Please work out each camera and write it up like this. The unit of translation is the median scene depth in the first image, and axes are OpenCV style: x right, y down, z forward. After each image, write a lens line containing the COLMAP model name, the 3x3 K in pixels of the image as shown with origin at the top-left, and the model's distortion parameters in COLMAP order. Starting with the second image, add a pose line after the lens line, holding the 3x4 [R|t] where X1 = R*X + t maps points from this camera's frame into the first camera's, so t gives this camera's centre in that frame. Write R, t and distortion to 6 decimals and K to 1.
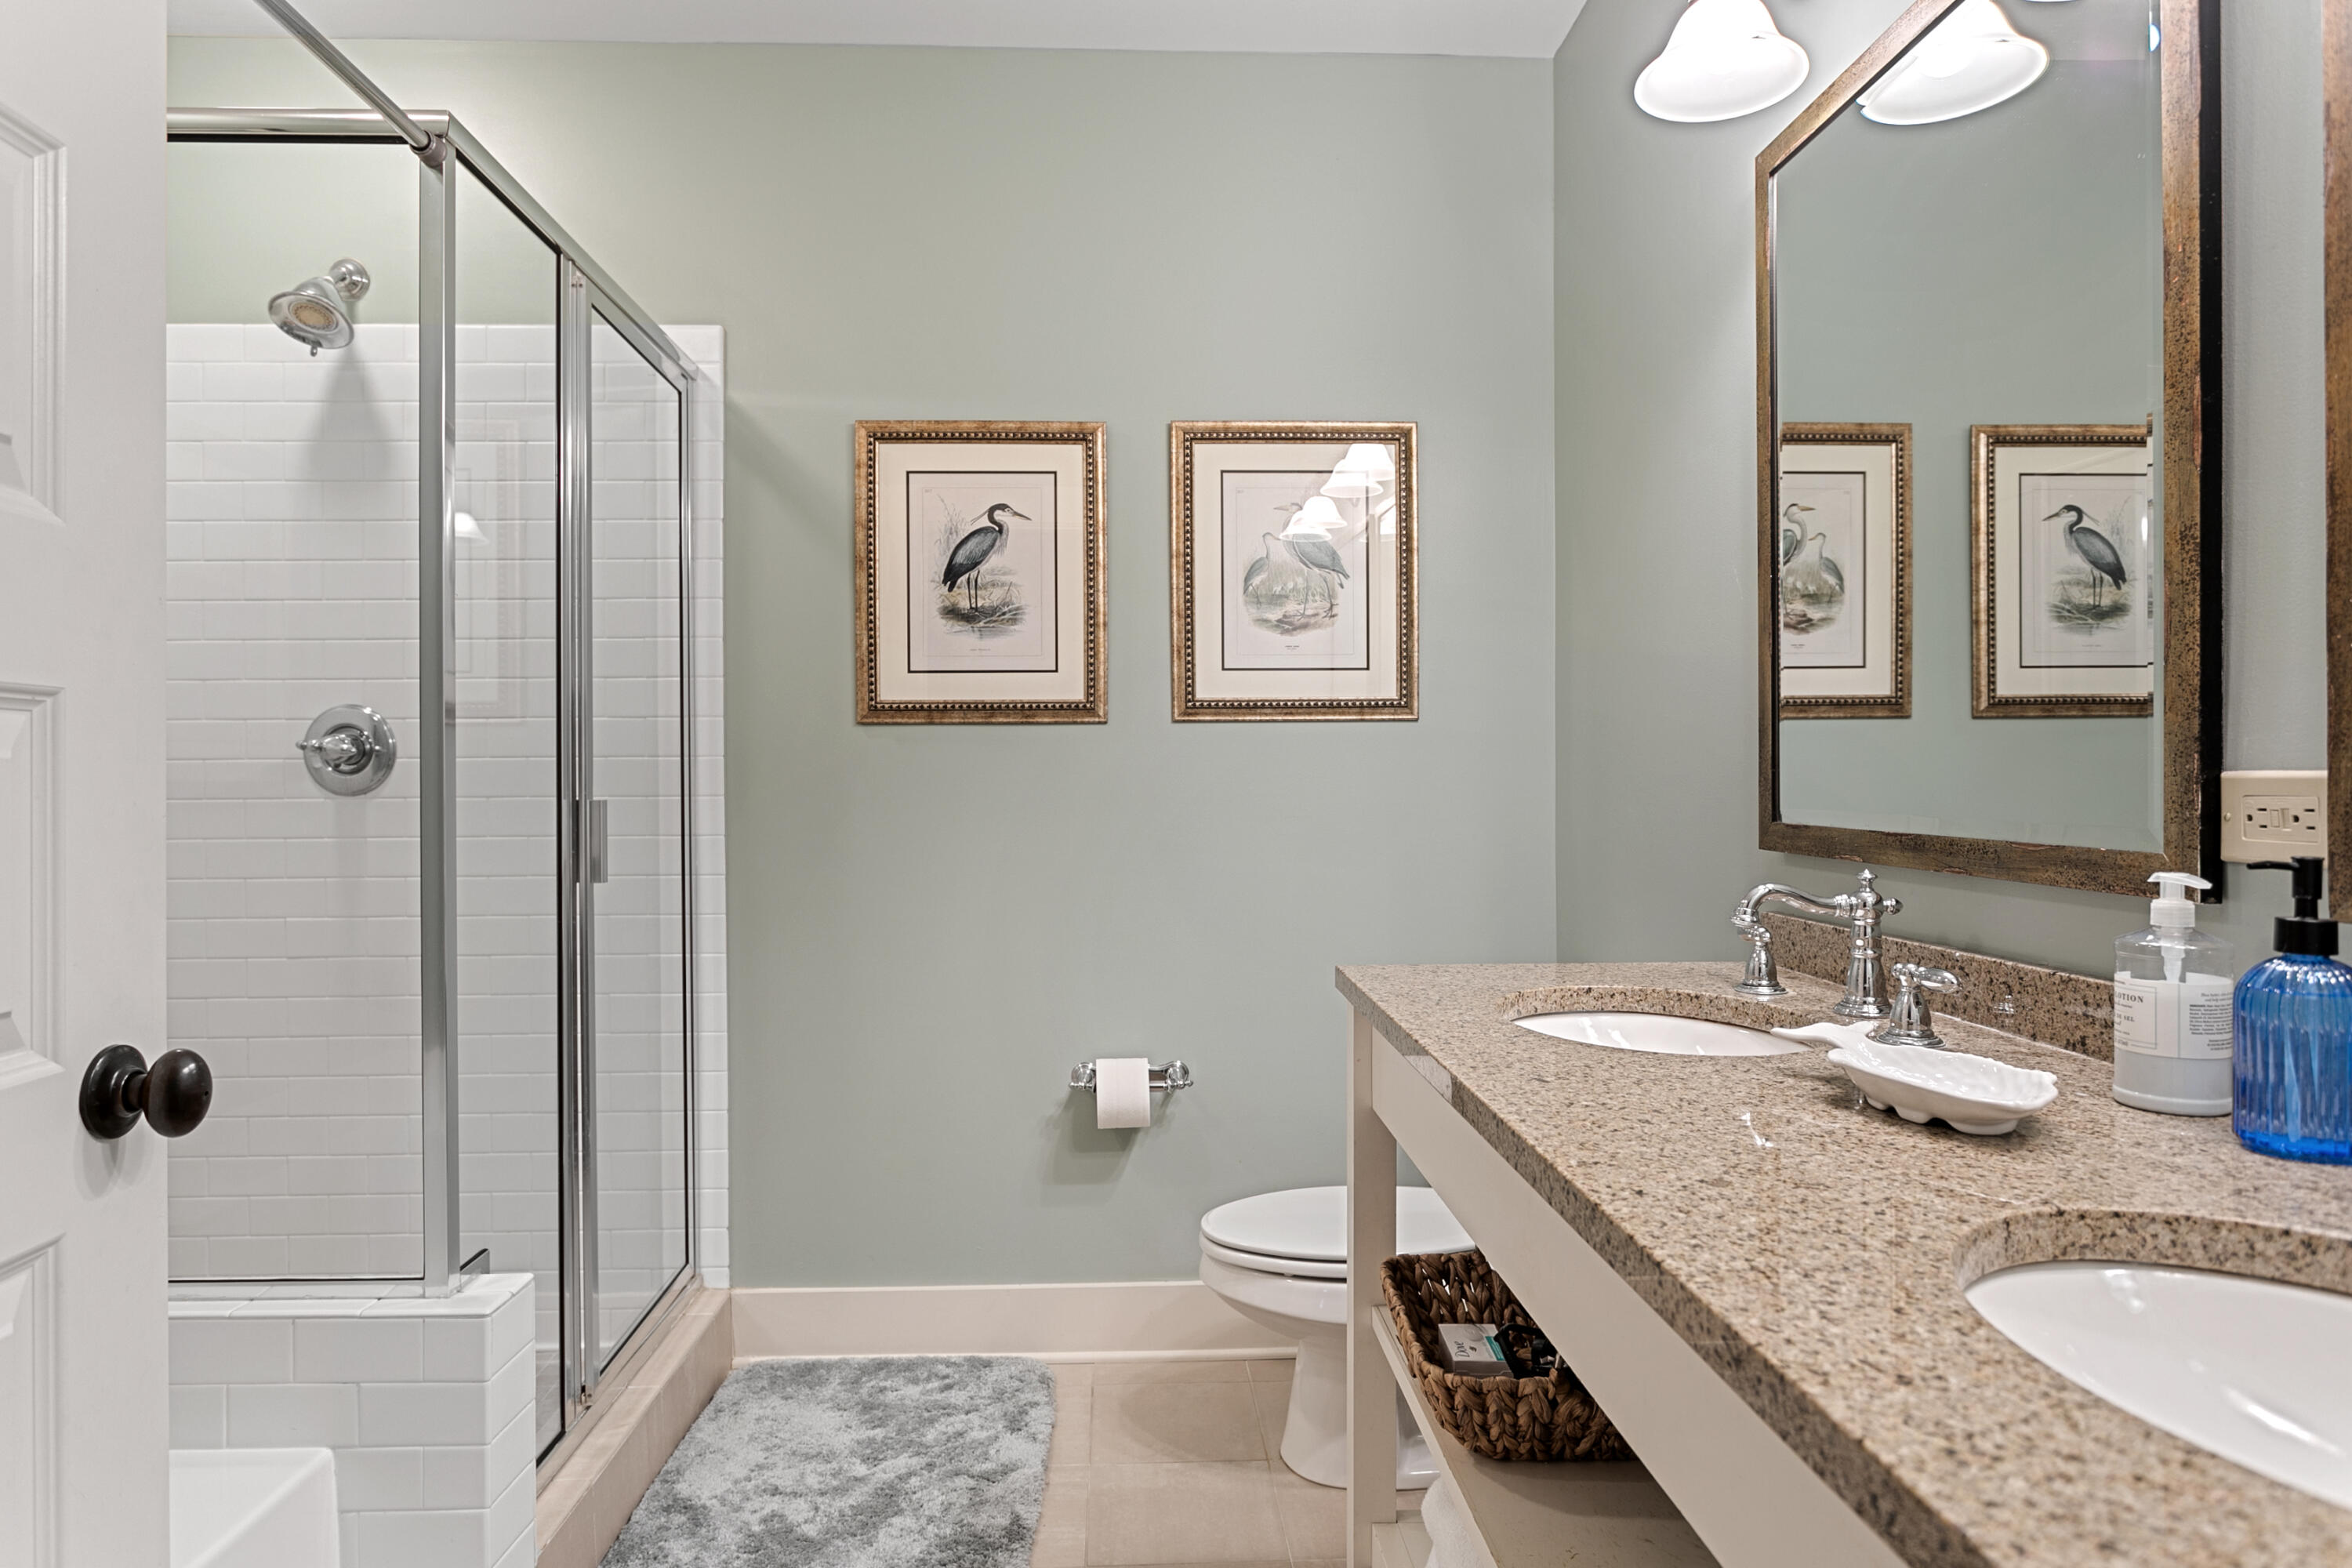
lens RADIAL K [[1404.2, 0, 1165.9], [0, 1404.2, 790.8], [0, 0, 1]] dist [-0.012329, 0.009438]
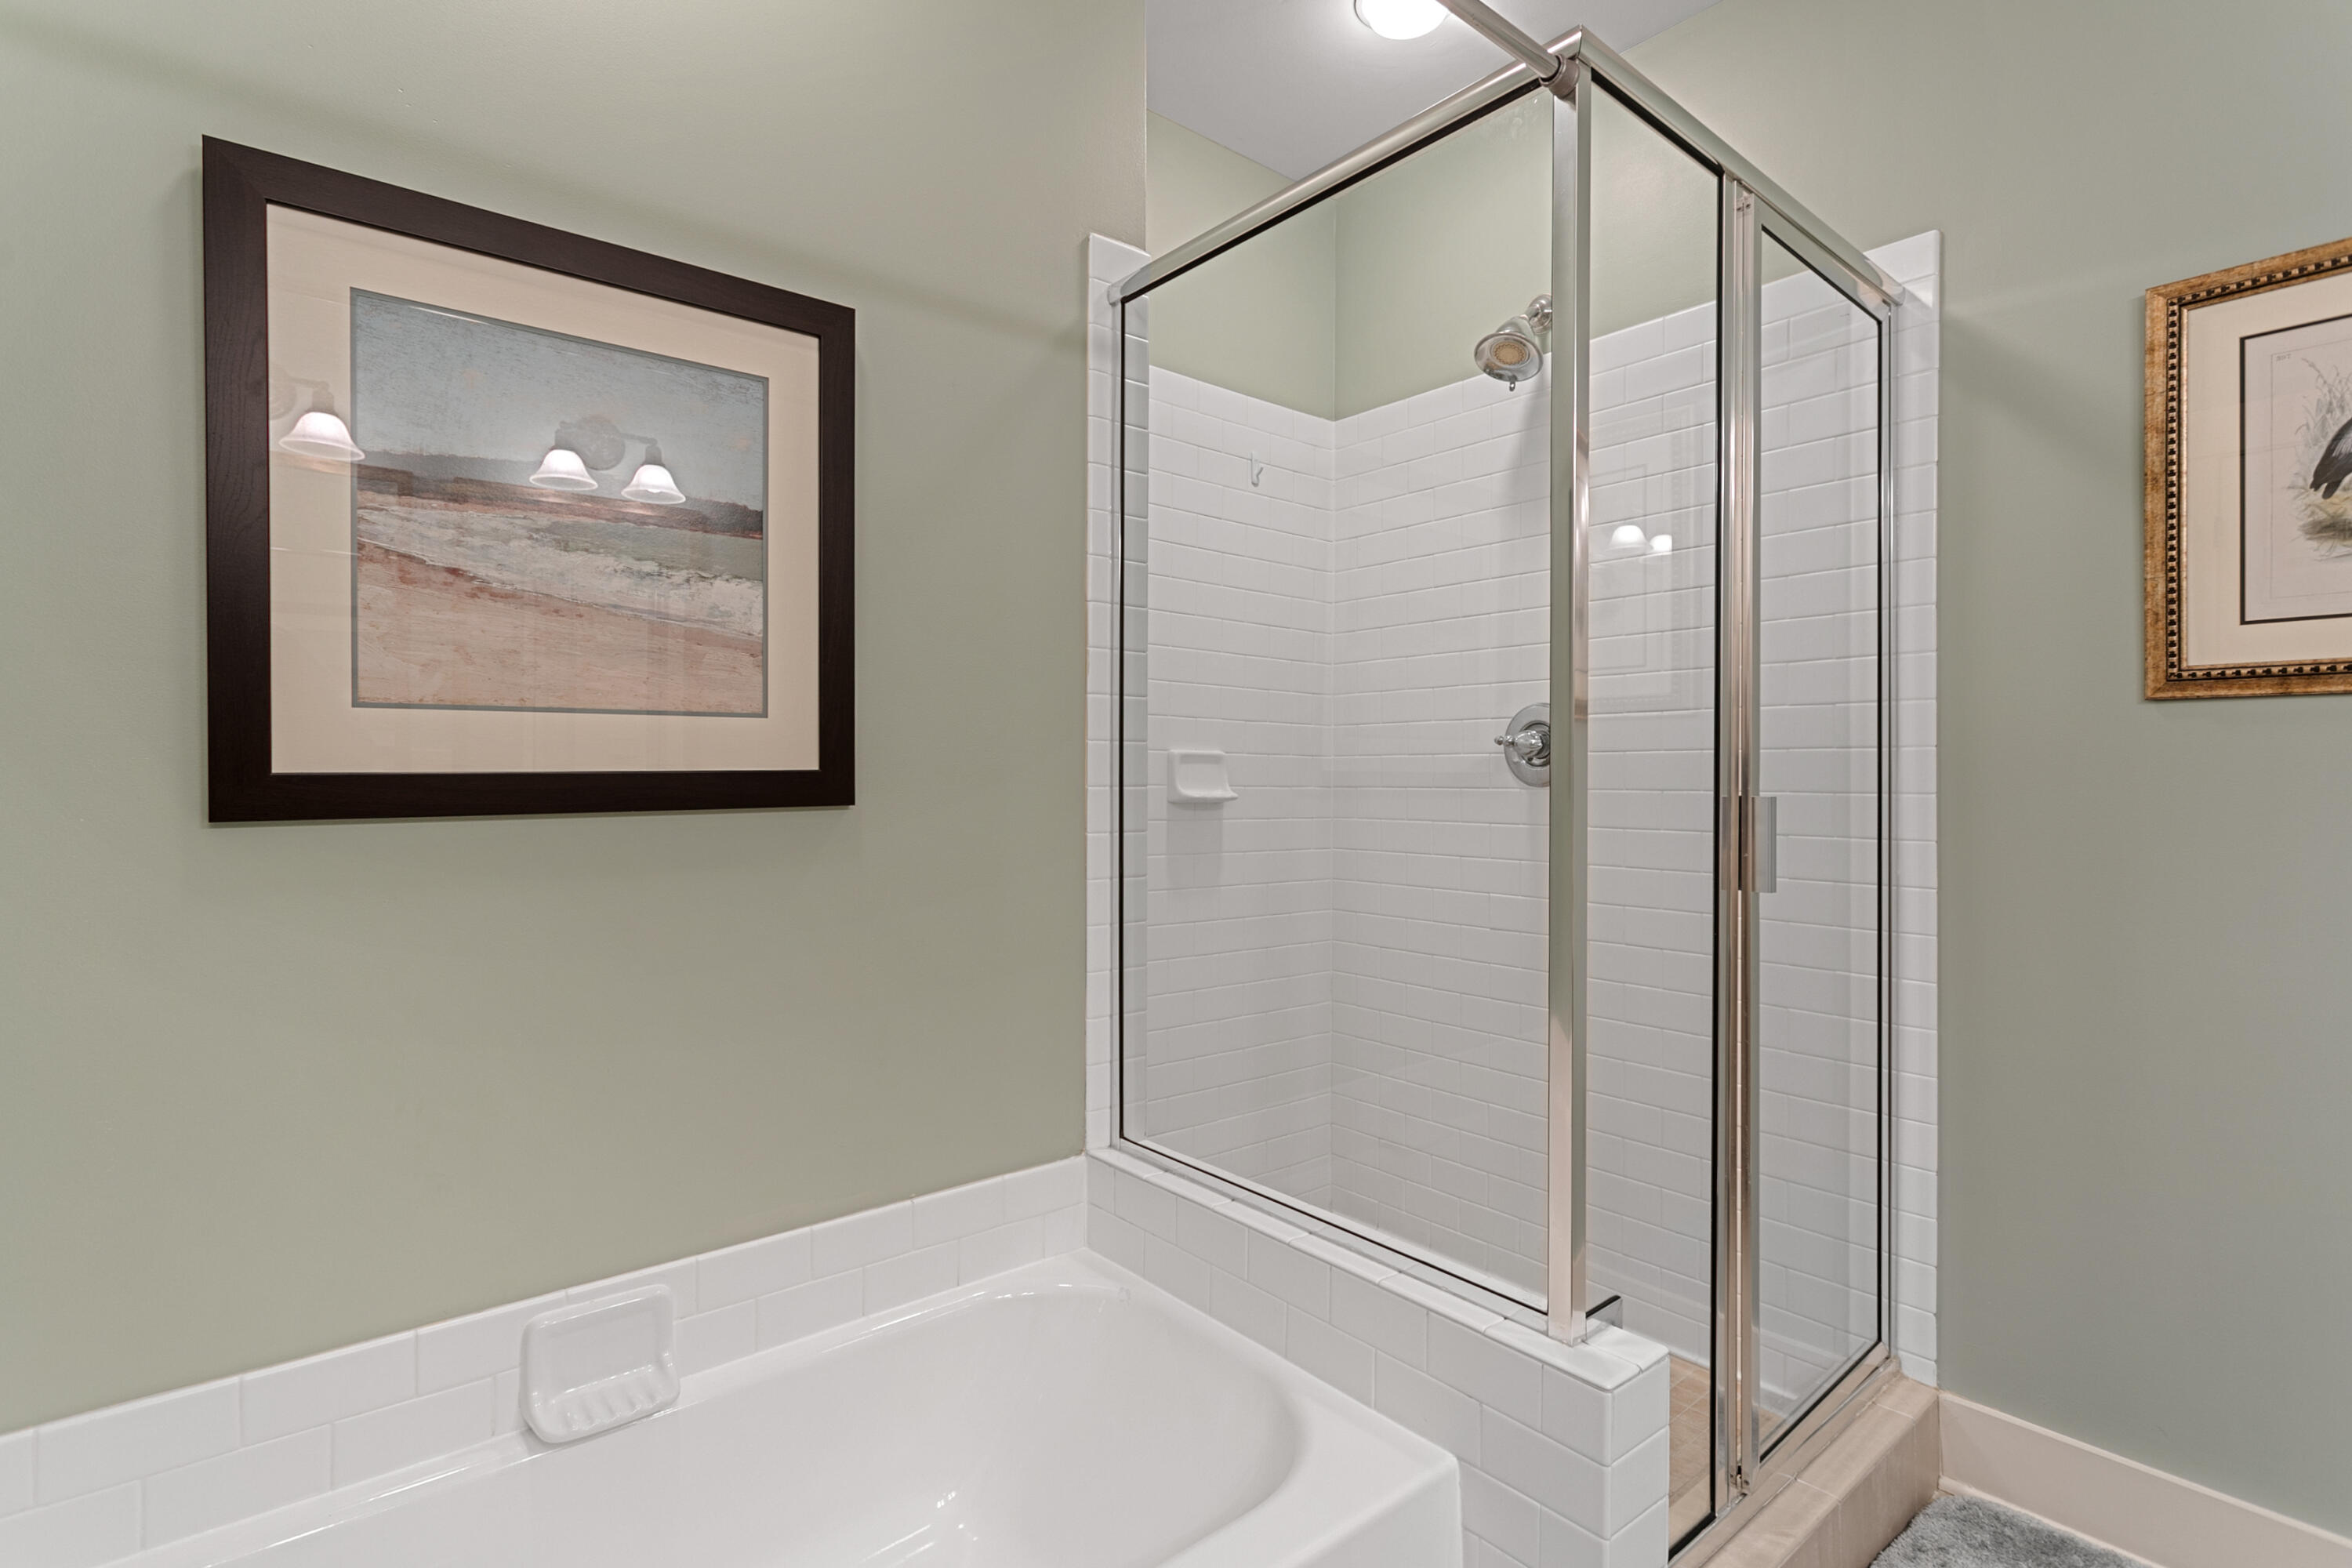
lens RADIAL K [[1128.1, 0, 1159.8], [0, 1128.1, 771.6], [0, 0, 1]] dist [-0.000378, 0.000603]
pose [[0.611320, 0.005058, -0.791367, -0.069018], [-0.012342, 0.999919, -0.003143, -0.001783], [0.791287, 0.011688, 0.611333, 0.233248]]
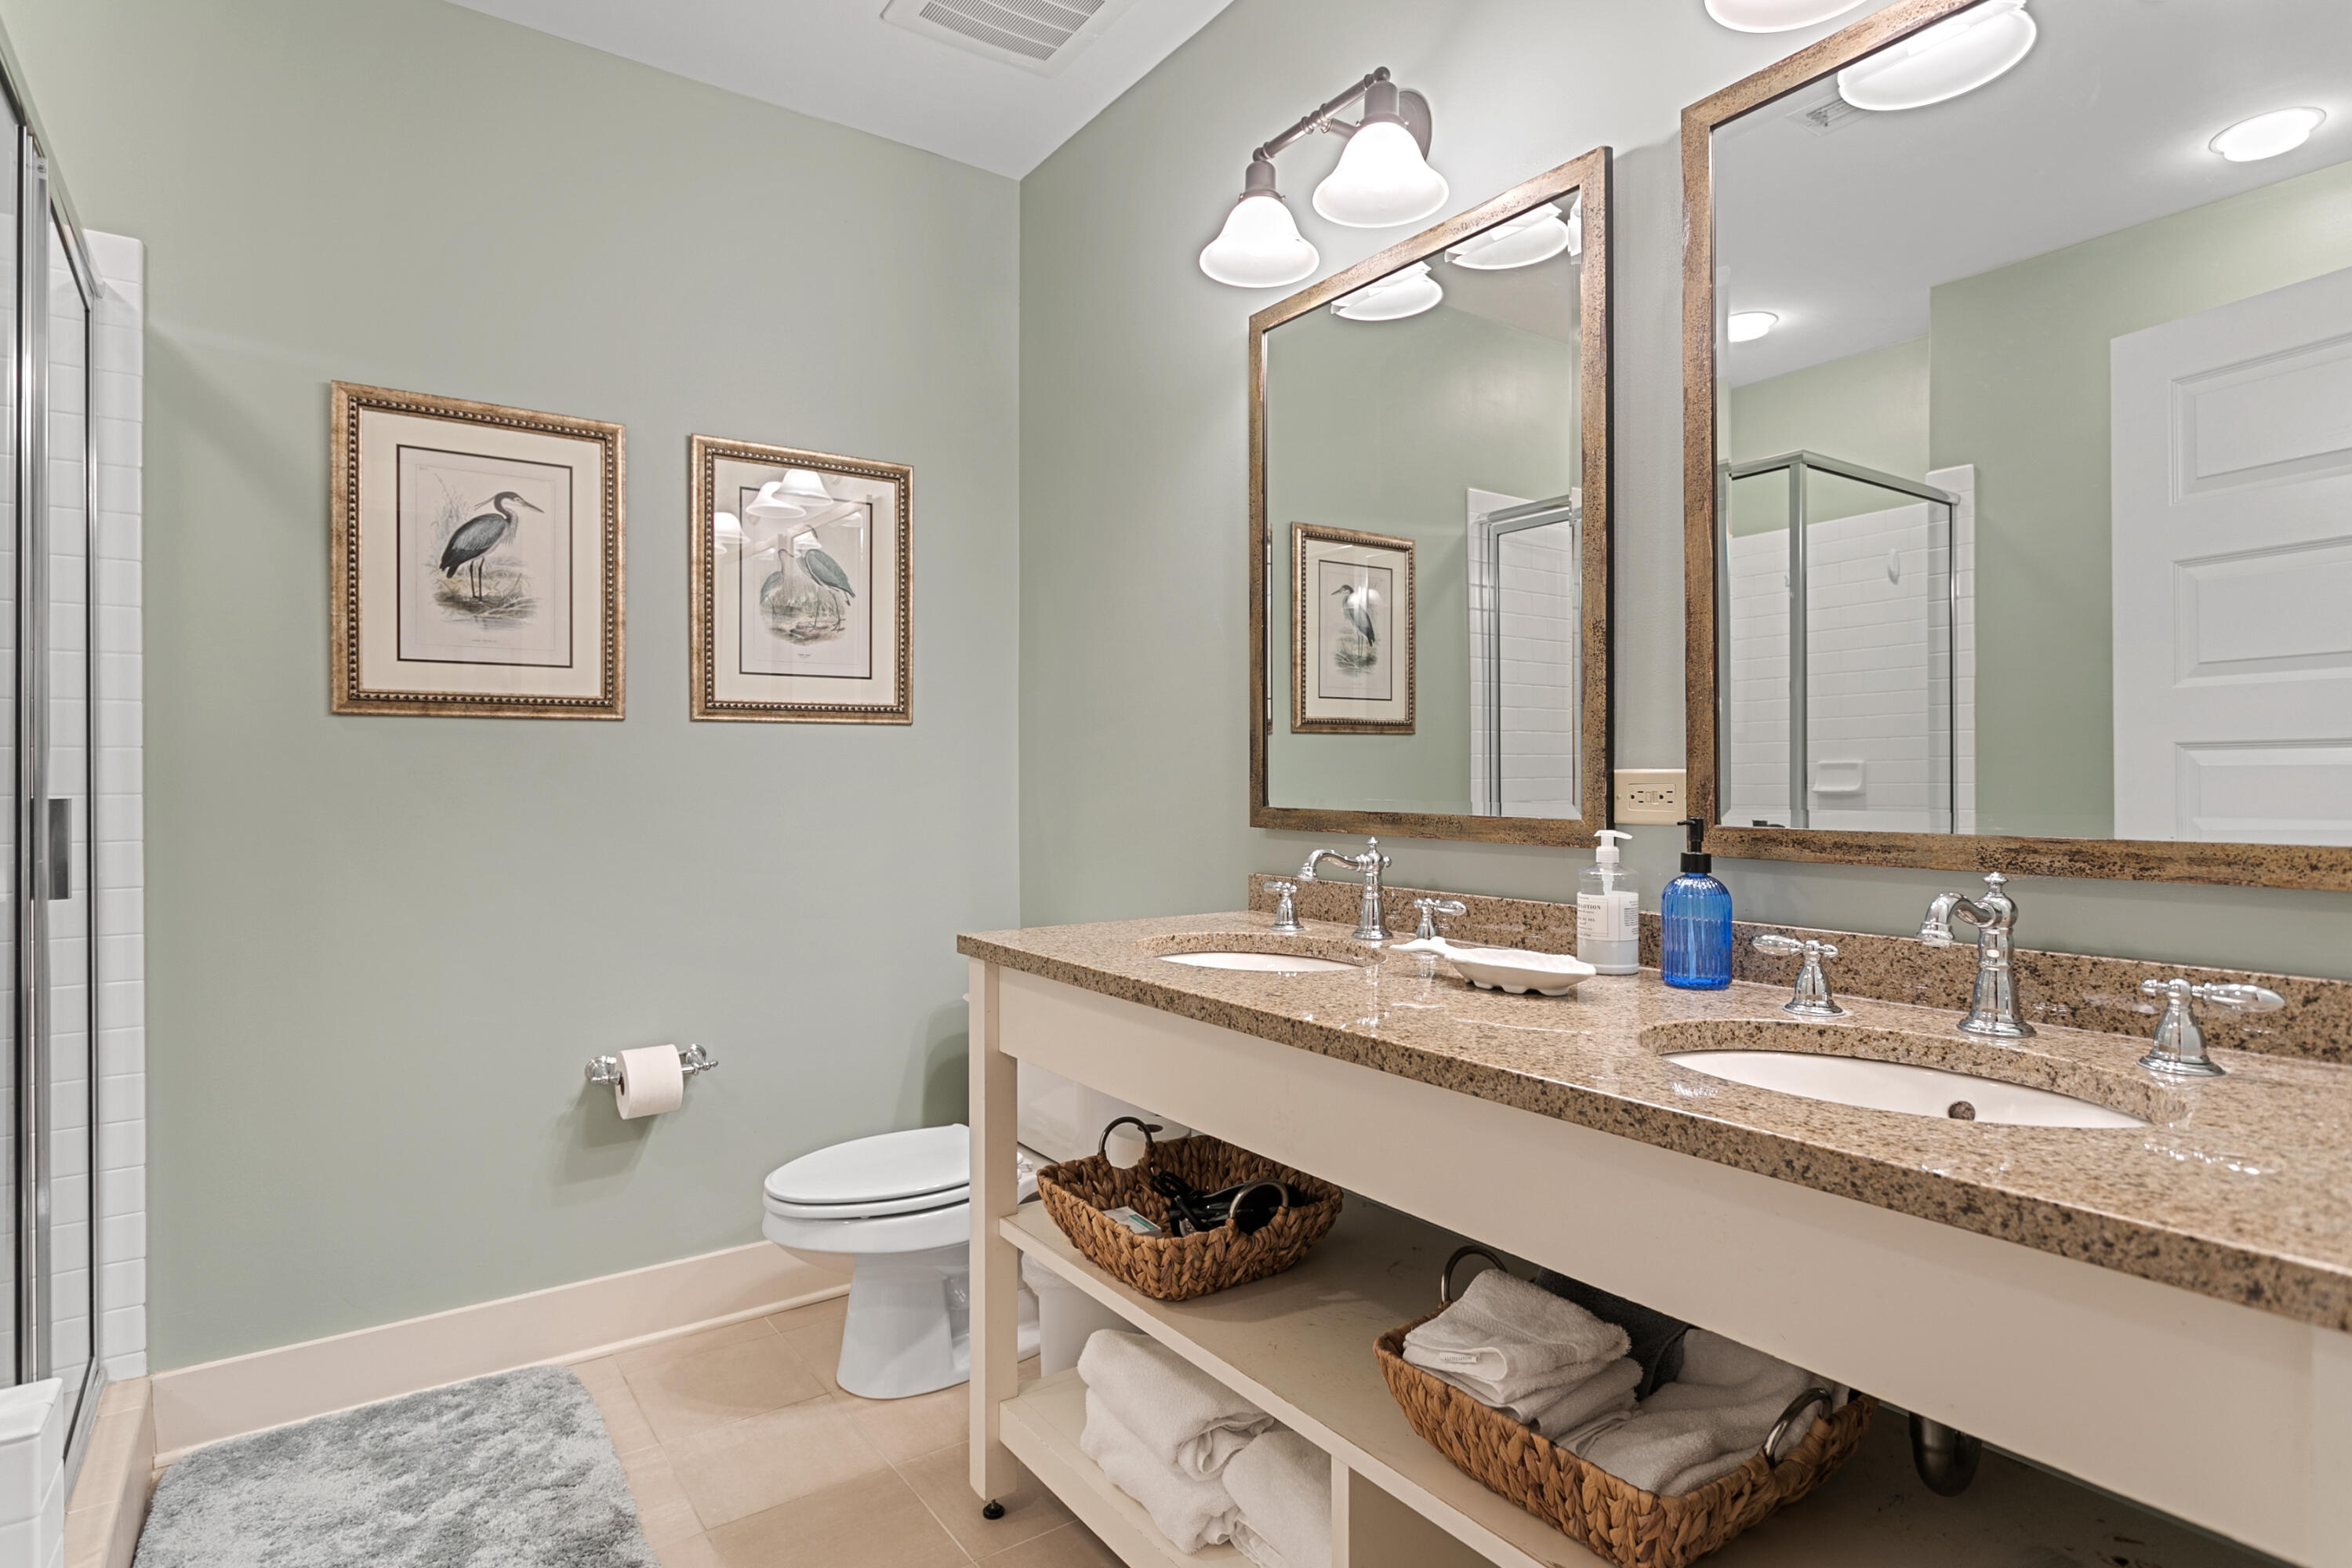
lens RADIAL K [[1279.7, 0, 1166.4], [0, 1279.7, 779.9], [0, 0, 1]] dist [-0.000695, 0.002945]
pose [[0.832868, -0.000187, 0.553472, -0.236131], [0.004182, 0.999974, -0.005956, 0.002357], [-0.553456, 0.007275, 0.832847, 0.011104]]
